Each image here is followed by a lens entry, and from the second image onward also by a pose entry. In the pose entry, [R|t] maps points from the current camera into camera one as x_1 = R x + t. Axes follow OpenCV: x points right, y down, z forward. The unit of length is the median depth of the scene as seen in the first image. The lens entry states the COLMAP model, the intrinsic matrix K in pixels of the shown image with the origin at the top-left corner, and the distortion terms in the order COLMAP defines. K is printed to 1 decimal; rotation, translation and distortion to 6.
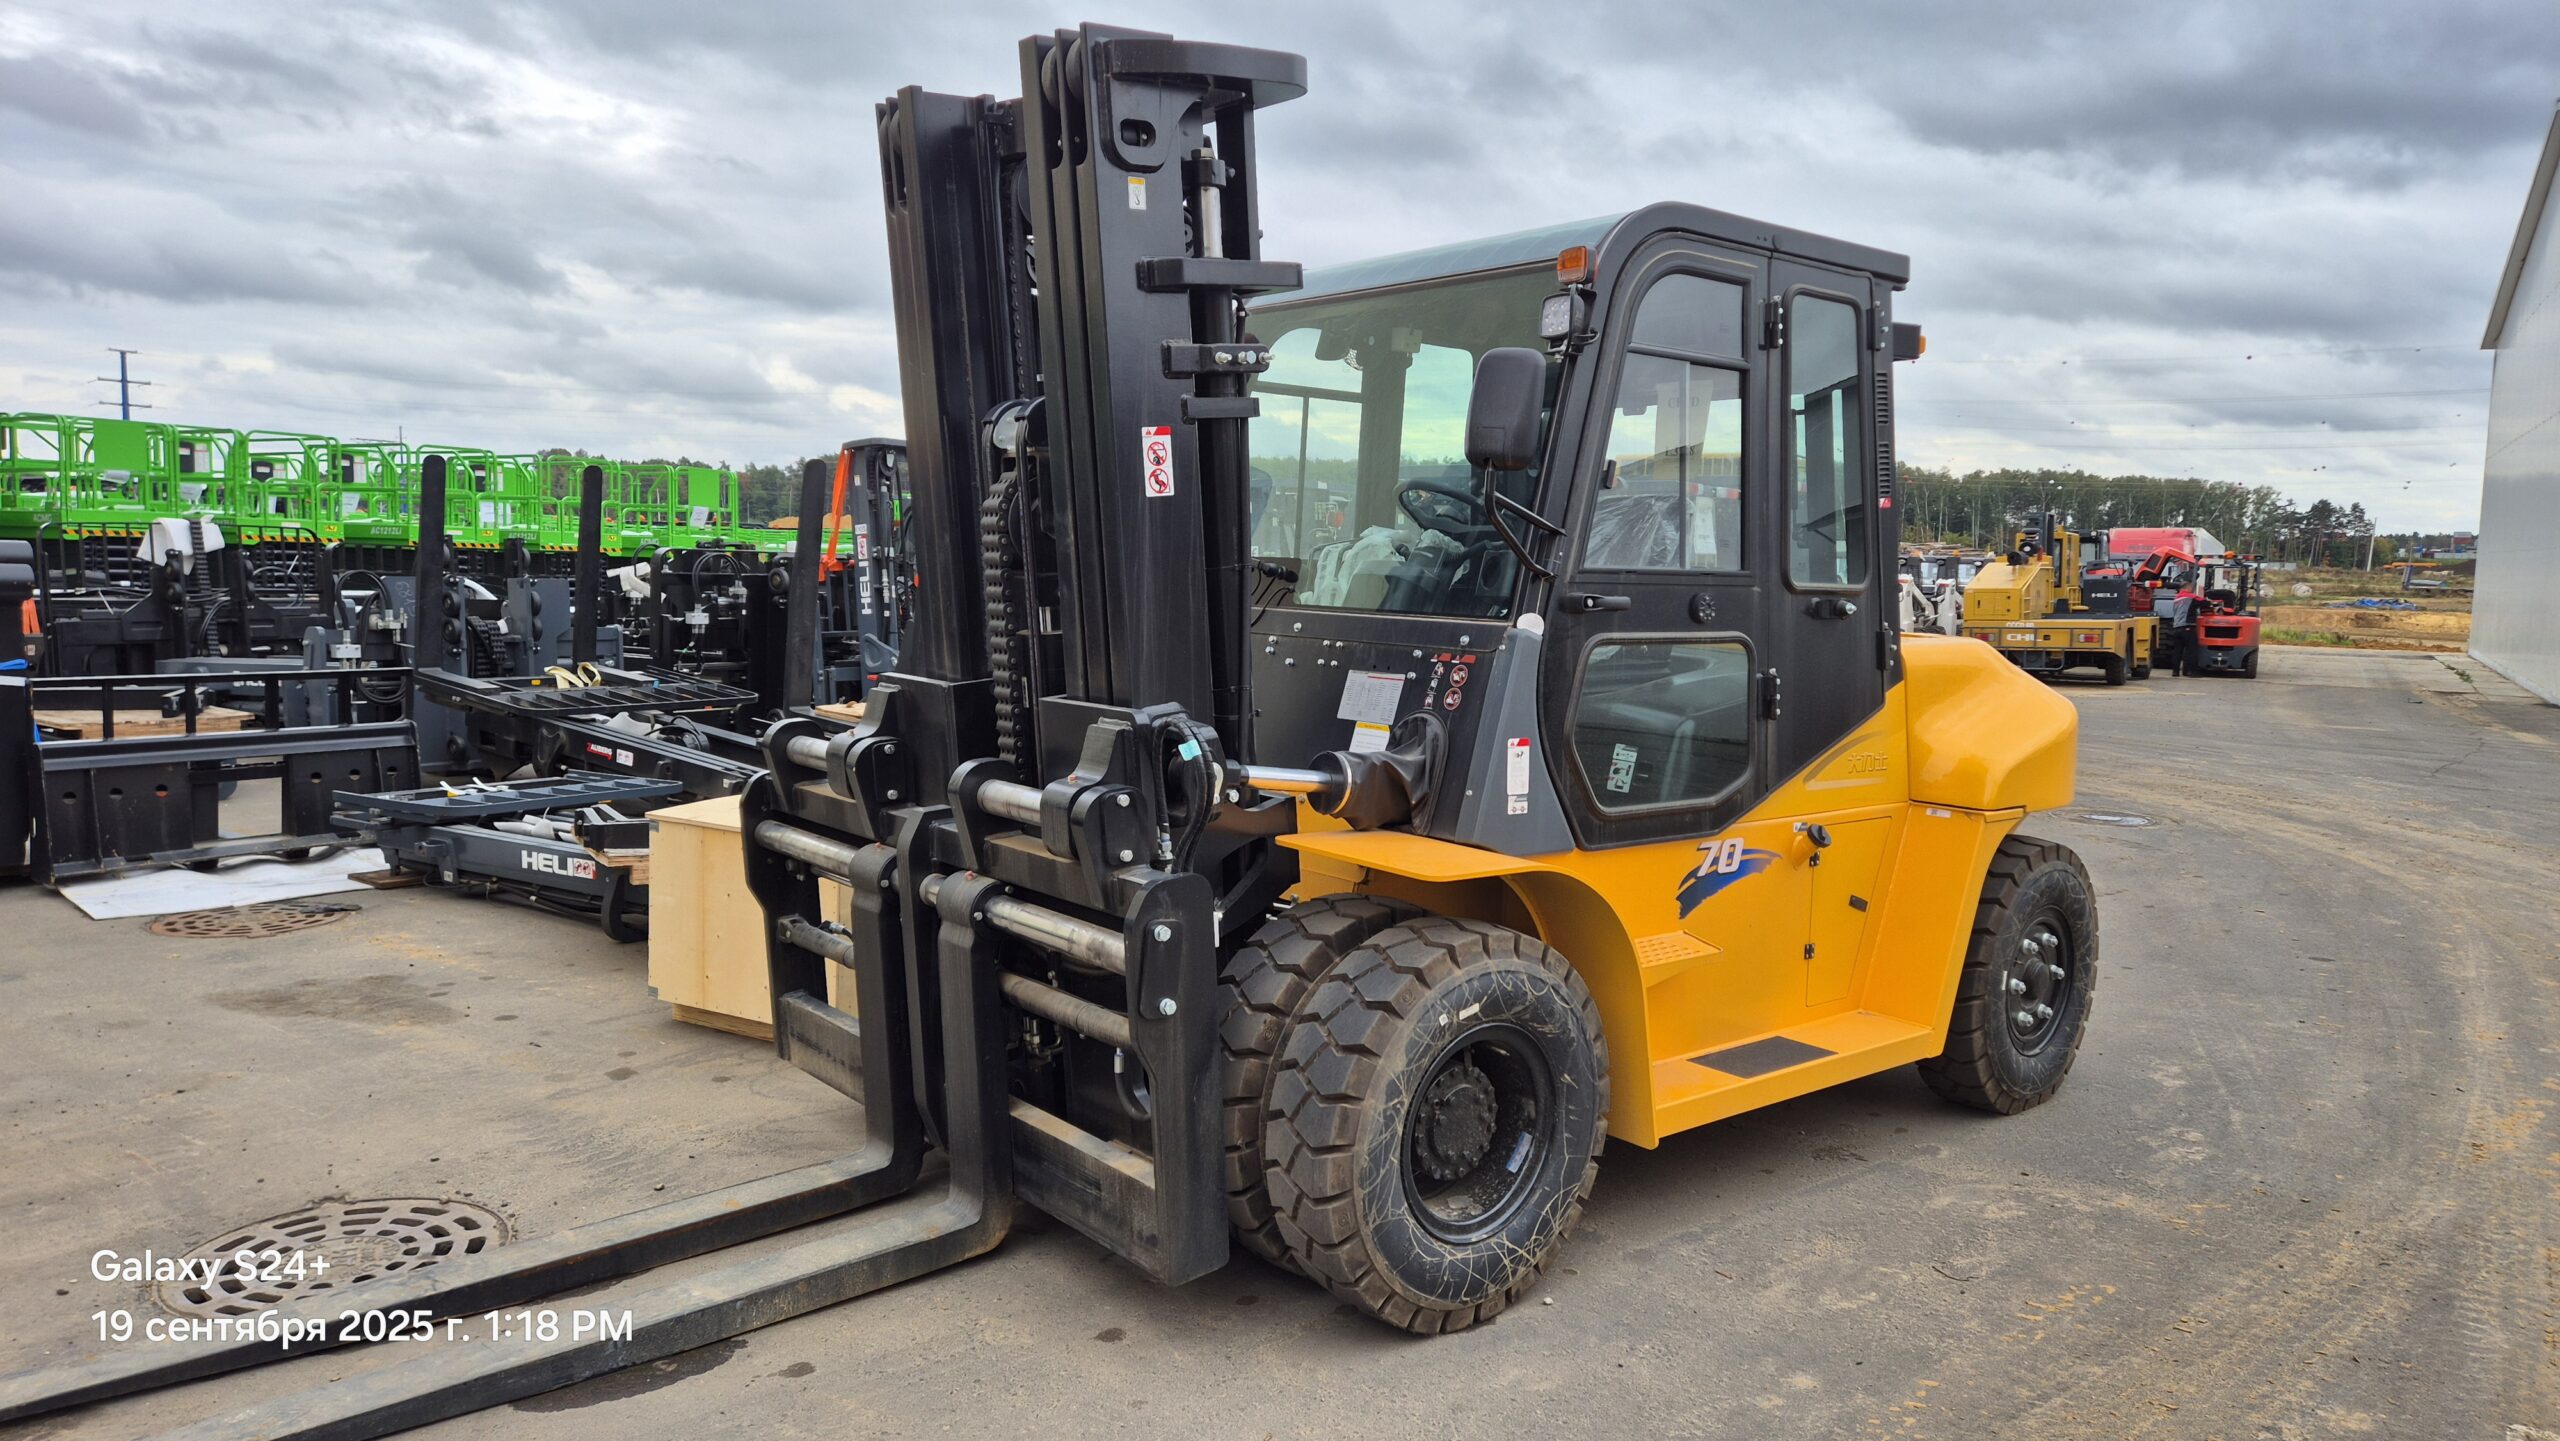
lens RADIAL K [[1710.9, 0, 1283.3], [0, 1710.9, 715.2], [0, 0, 1]] dist [0.026905, -0.009657]
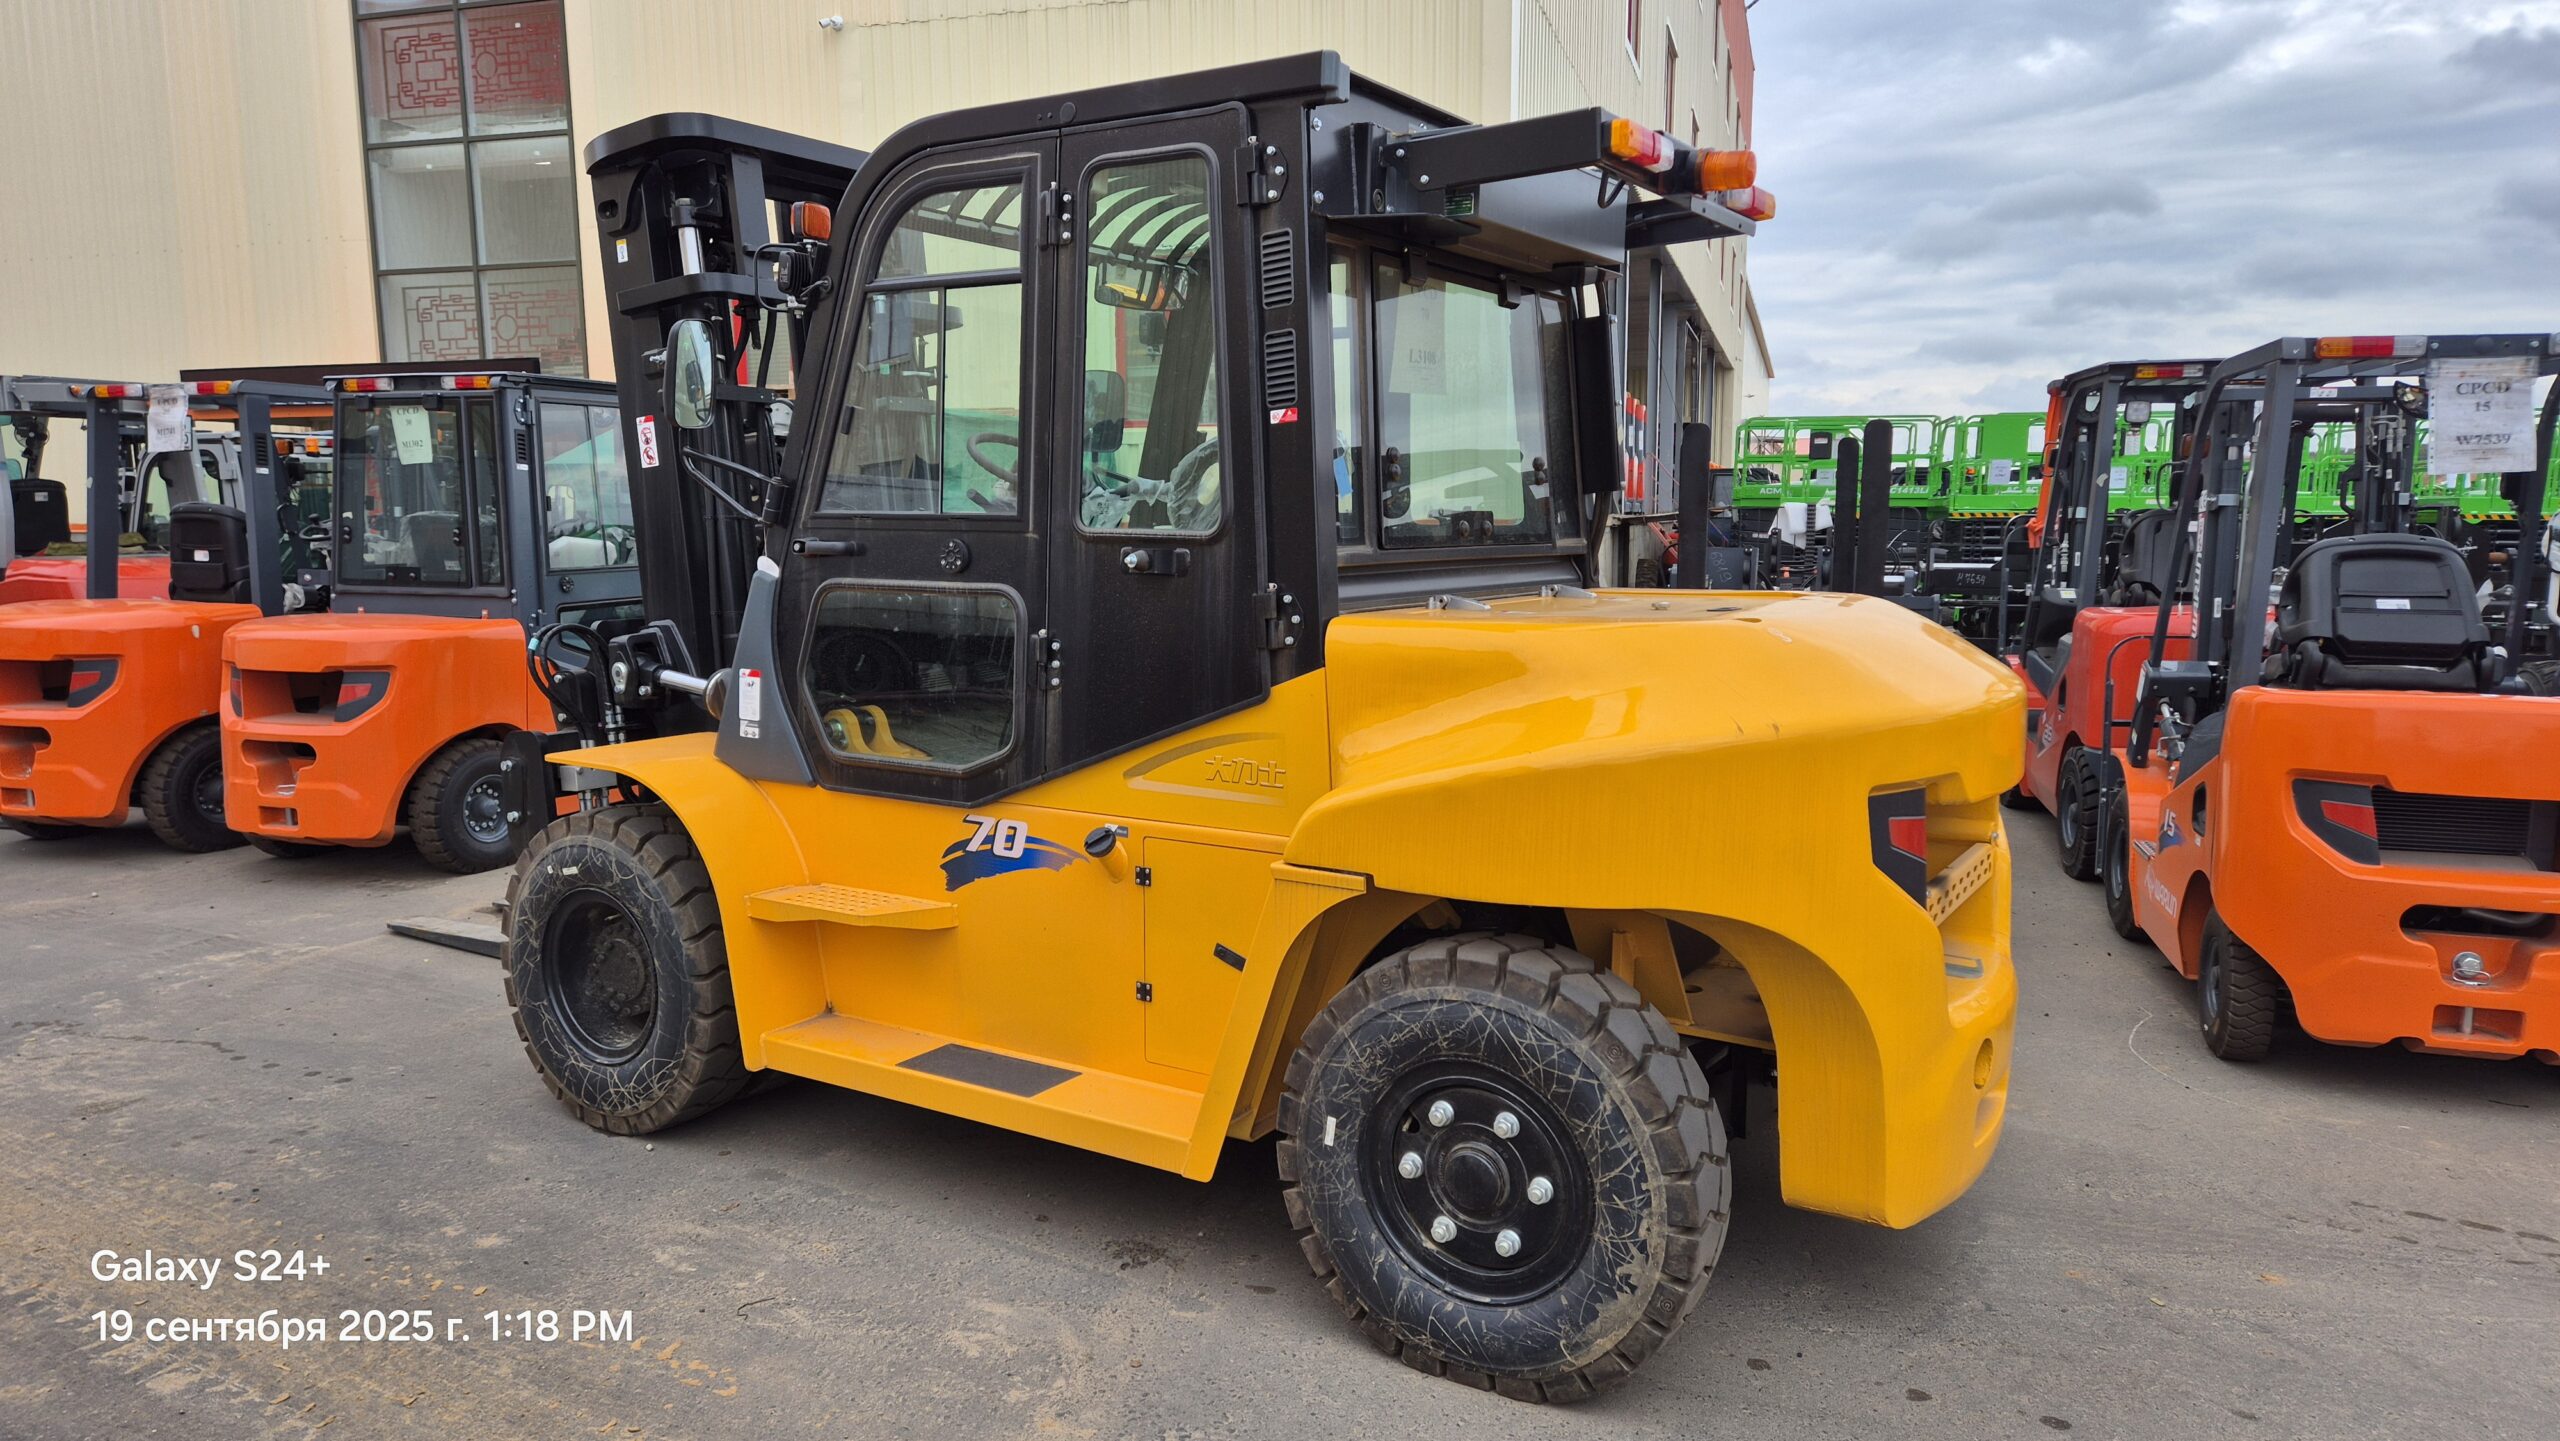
lens RADIAL K [[1710.9, 0, 1252.1], [0, 1710.9, 714.6], [0, 0, 1]] dist [0.026905, -0.009657]
pose [[0.304966, 0.094821, -0.947631, 1.234283], [-0.075734, 0.994295, 0.075118, -0.062582], [0.949347, 0.048860, 0.310407, 0.921557]]
